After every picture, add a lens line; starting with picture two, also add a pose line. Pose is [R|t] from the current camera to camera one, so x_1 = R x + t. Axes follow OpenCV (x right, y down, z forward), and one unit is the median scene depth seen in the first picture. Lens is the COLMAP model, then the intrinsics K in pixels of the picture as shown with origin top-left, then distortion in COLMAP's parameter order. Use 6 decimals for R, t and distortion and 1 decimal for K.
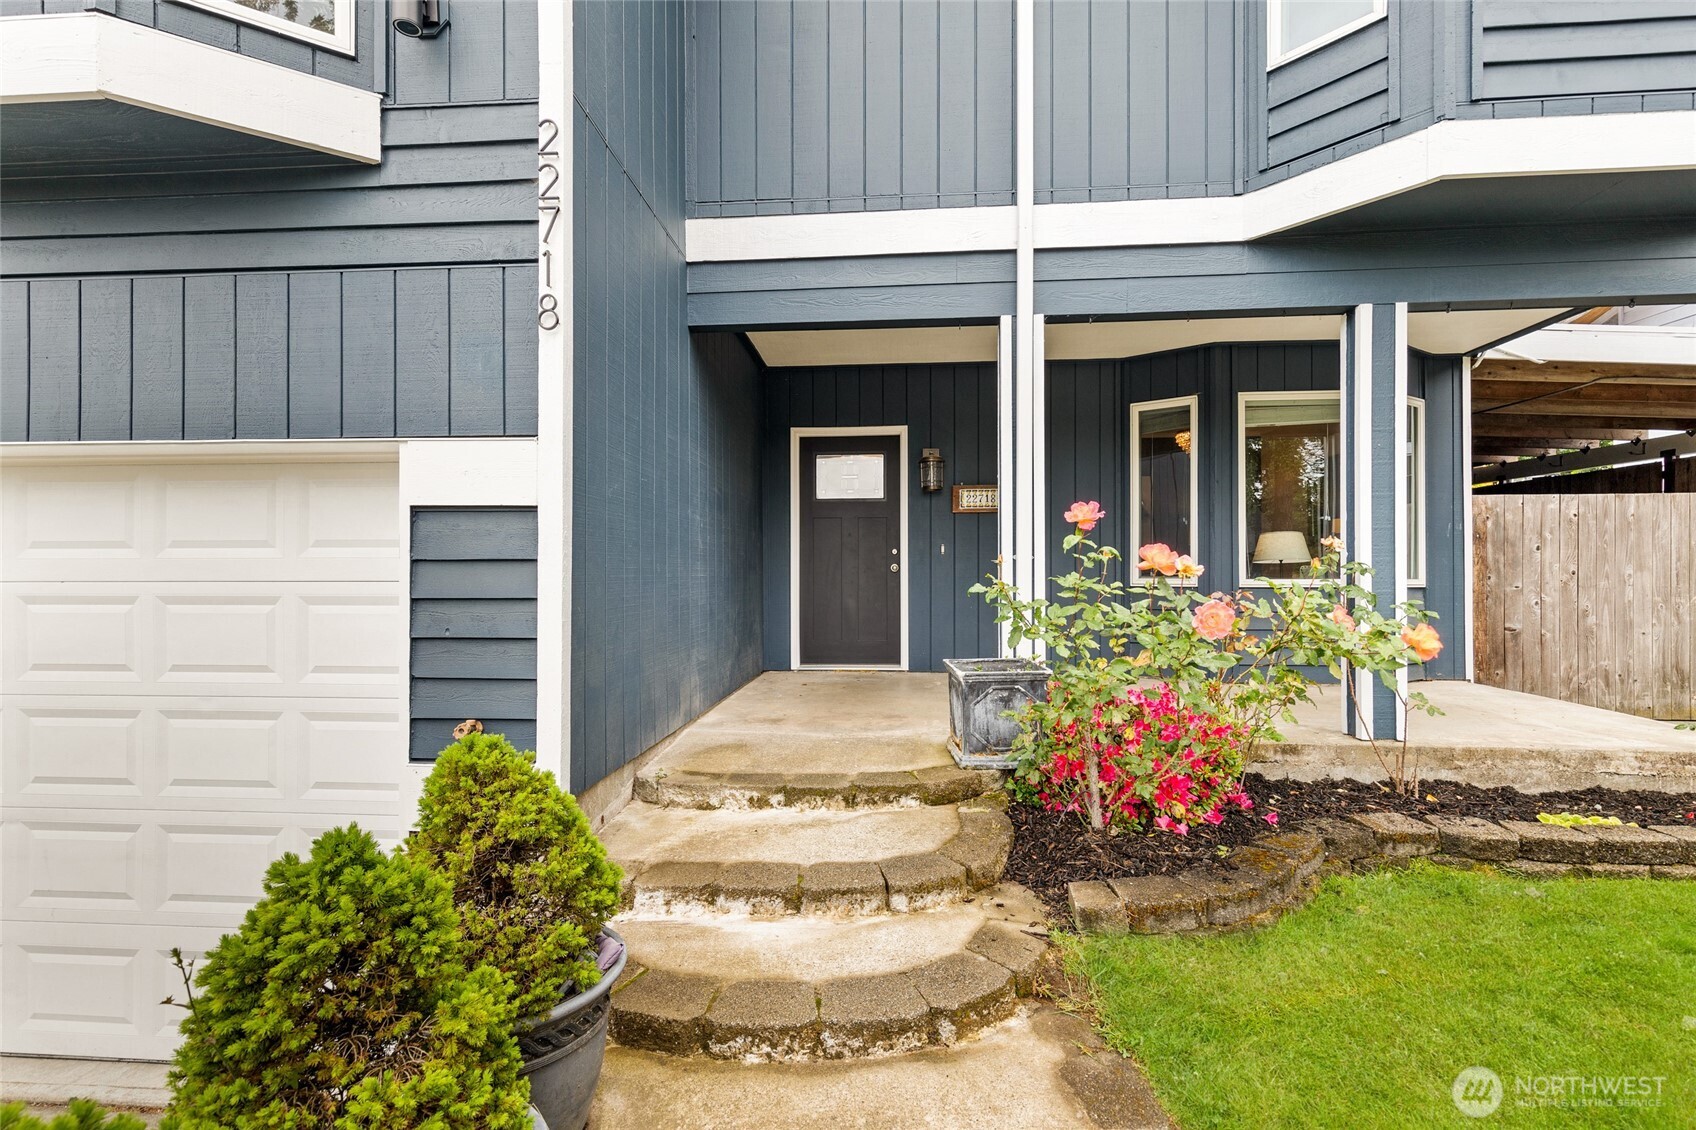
lens RADIAL K [[775.6, 0, 848.0], [0, 775.6, 565.0], [0, 0, 1]] dist [0.001330, 0.000117]
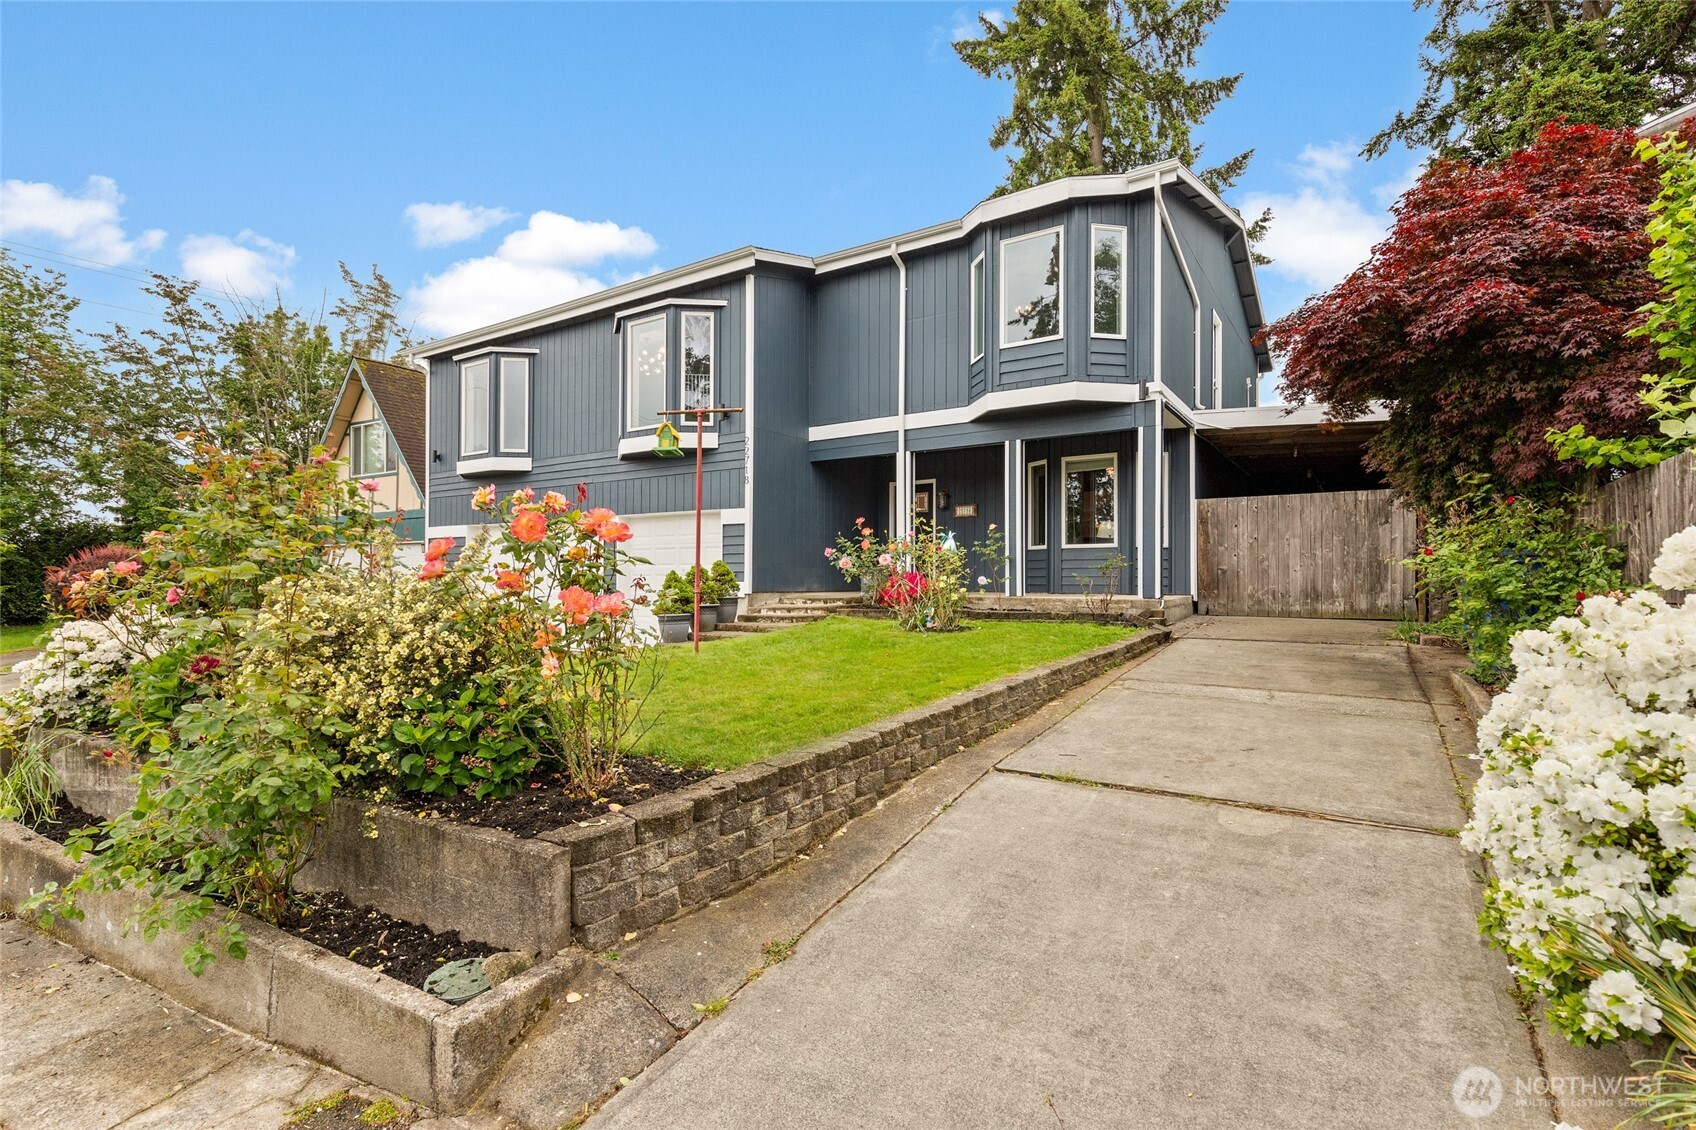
lens RADIAL K [[809.1, 0, 848.0], [0, 809.1, 565.0], [0, 0, 1]] dist [-0.000182, -0.000002]
pose [[0.855997, -0.002113, -0.516977, 1.154712], [0.001517, 0.999998, -0.001576, 0.079567], [0.516979, 0.000565, 0.855998, -1.229426]]
